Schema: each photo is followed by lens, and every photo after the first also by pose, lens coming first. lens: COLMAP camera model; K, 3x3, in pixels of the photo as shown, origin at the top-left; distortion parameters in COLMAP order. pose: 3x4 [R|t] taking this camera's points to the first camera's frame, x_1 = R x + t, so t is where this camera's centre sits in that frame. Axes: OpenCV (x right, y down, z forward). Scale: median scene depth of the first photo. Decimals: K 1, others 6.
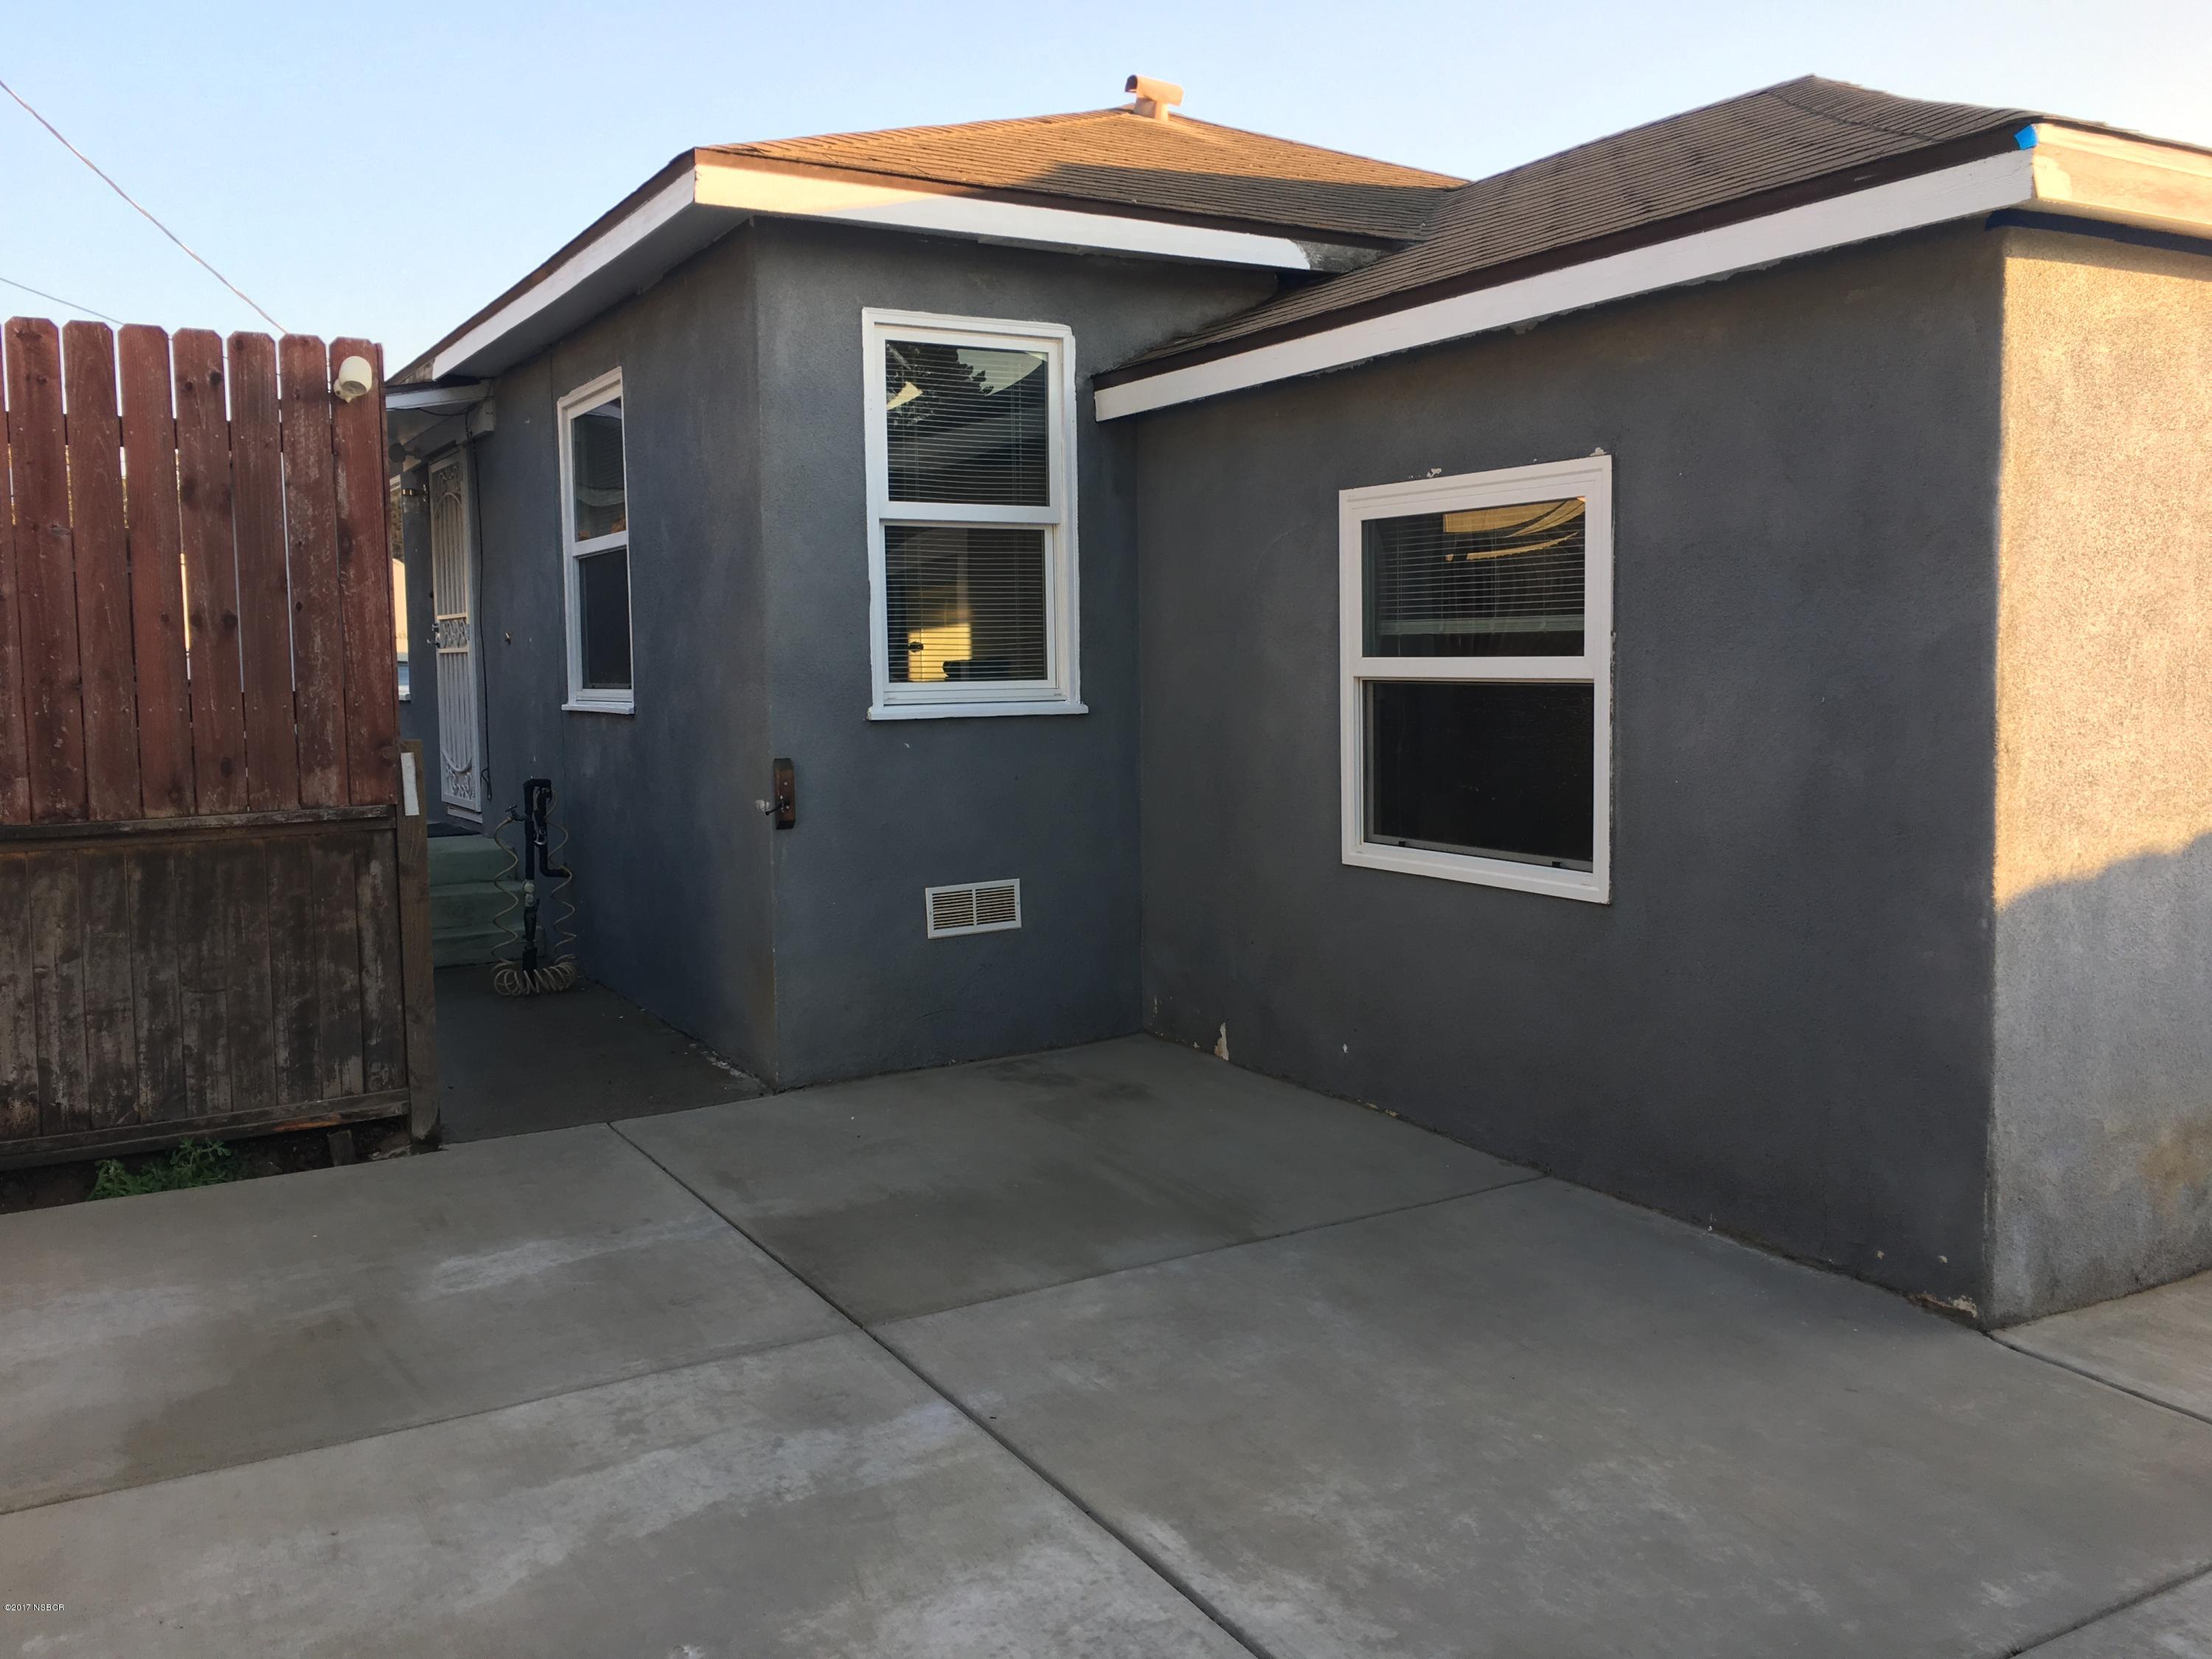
lens RADIAL K [[1924.4, 0, 1106.0], [0, 1924.4, 829.5], [0, 0, 1]] dist [0.008667, 0.010167]
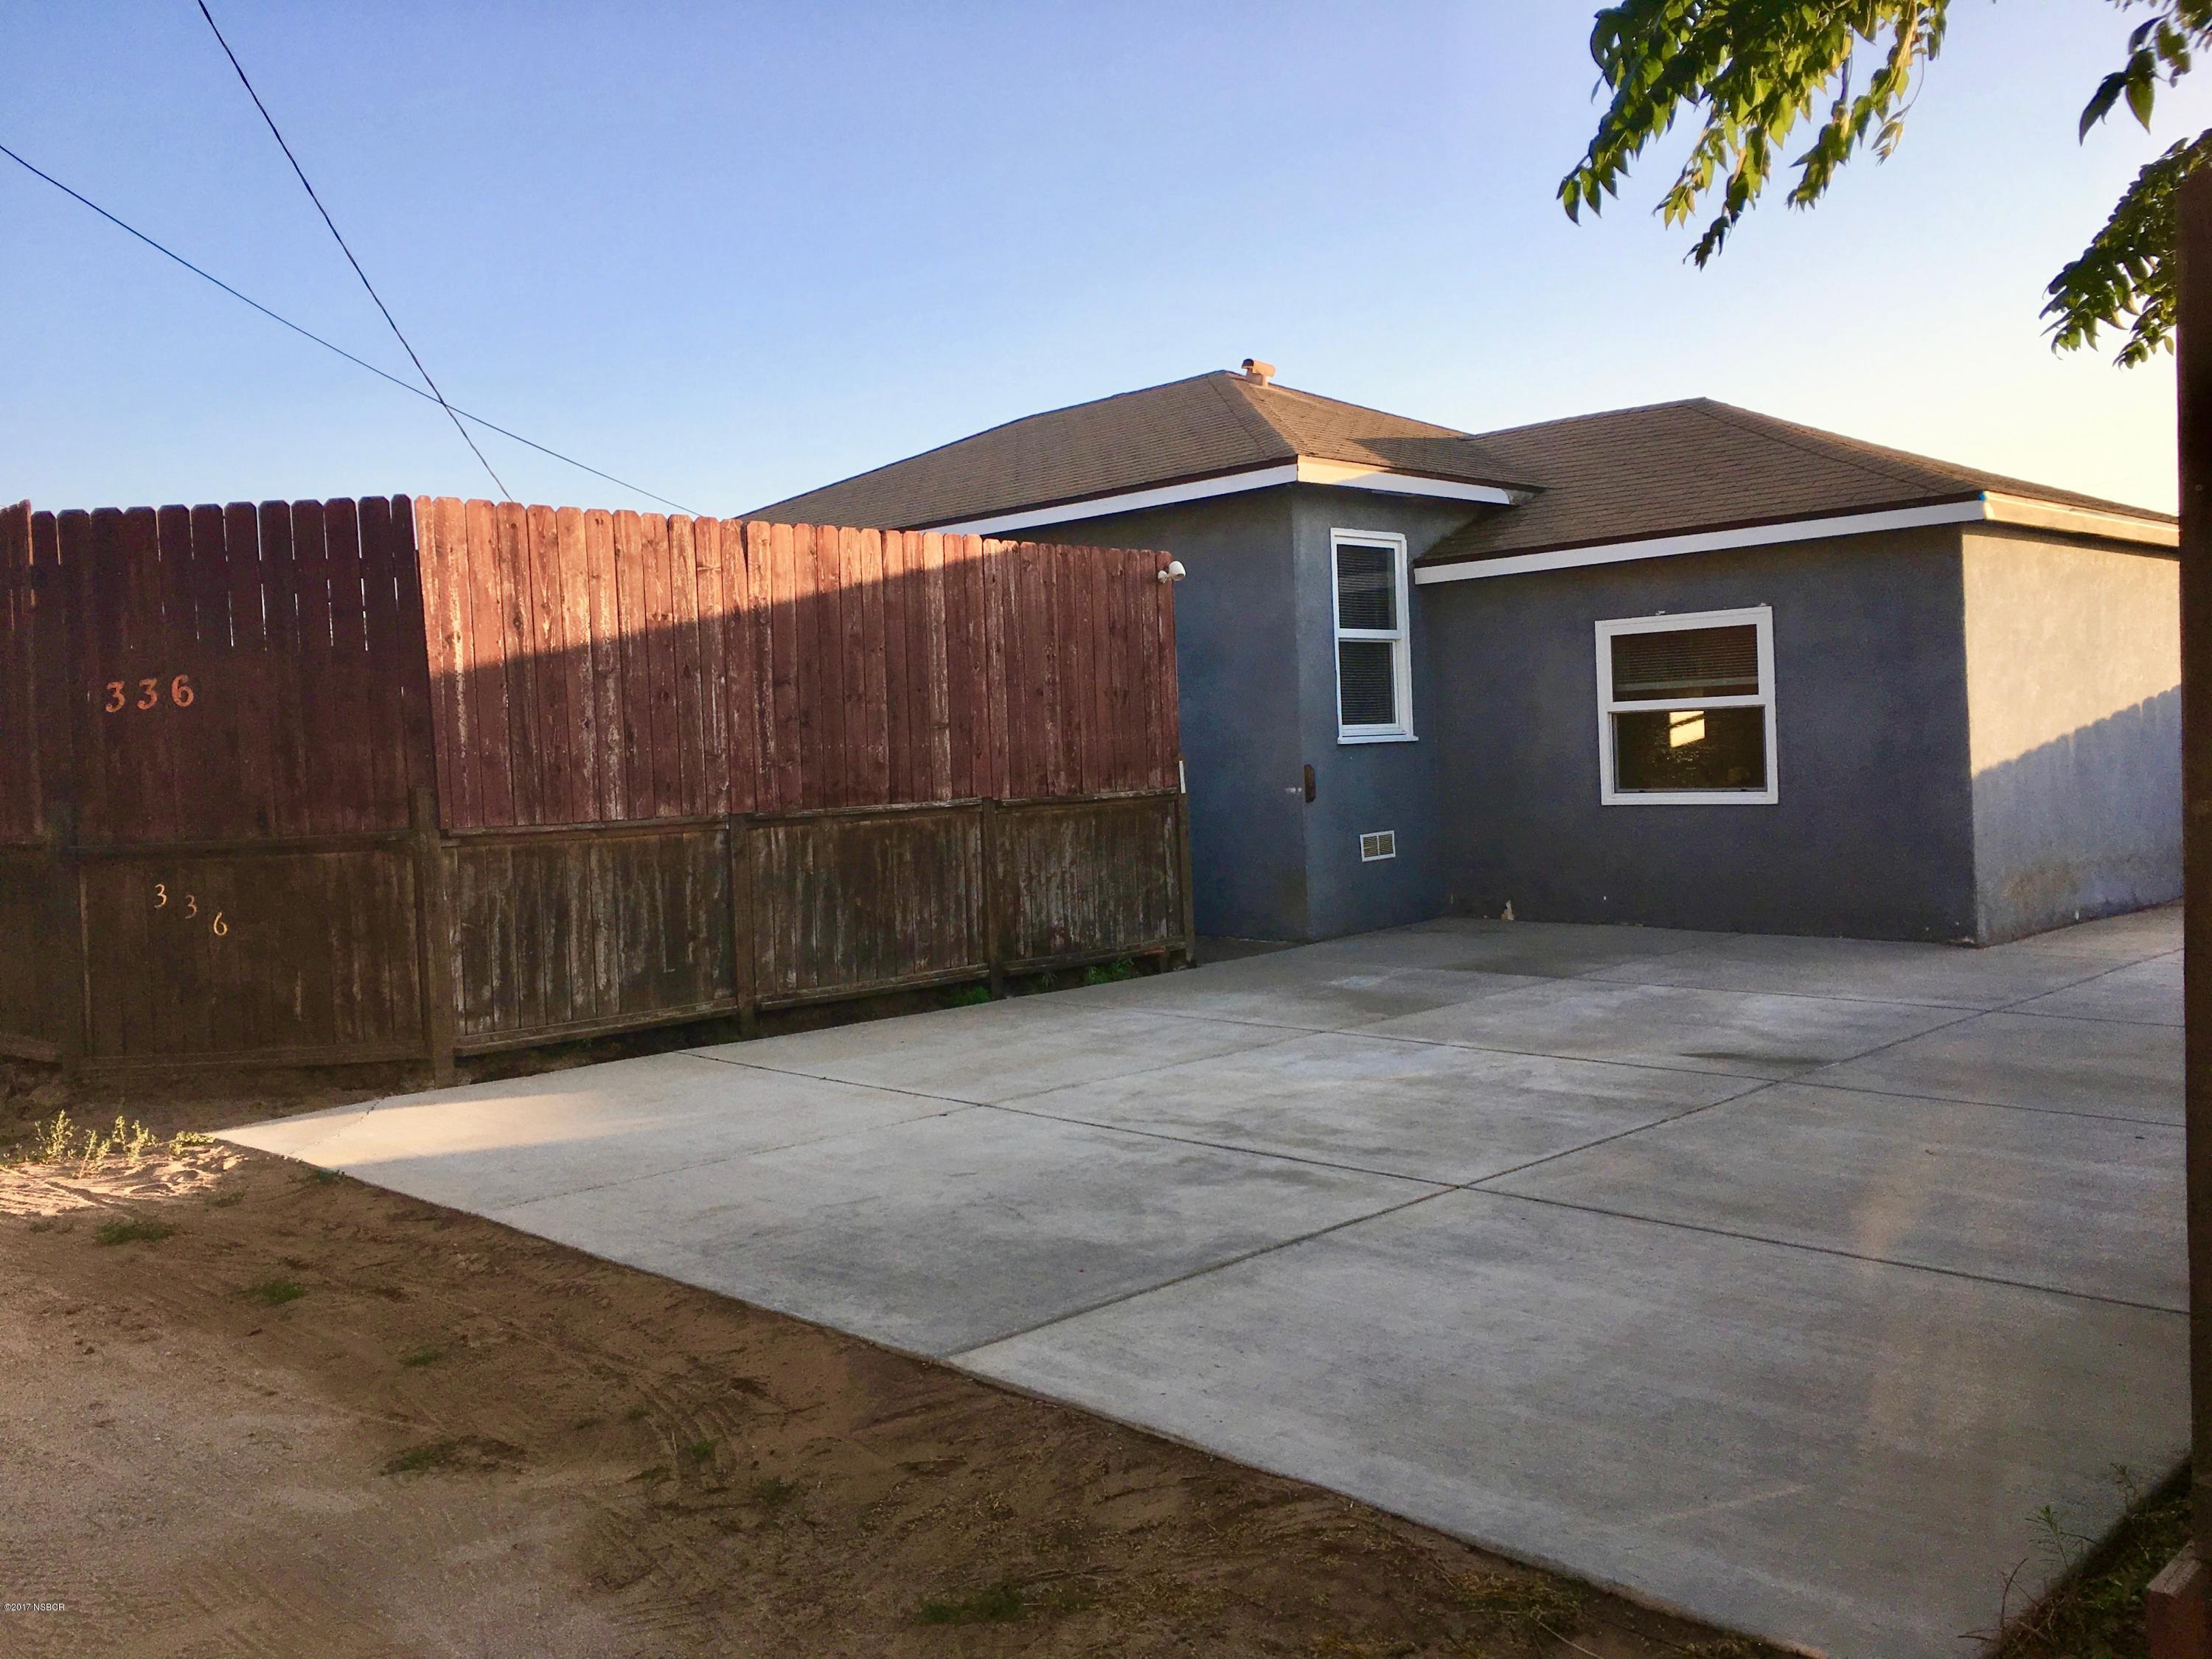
lens RADIAL K [[1859.6, 0, 1106.0], [0, 1859.6, 829.5], [0, 0, 1]] dist [-0.004742, -0.002547]
pose [[0.969254, -0.038404, 0.243047, -0.879443], [0.051622, 0.997501, -0.048248, 0.113920], [-0.240587, 0.059311, 0.968814, -0.781104]]
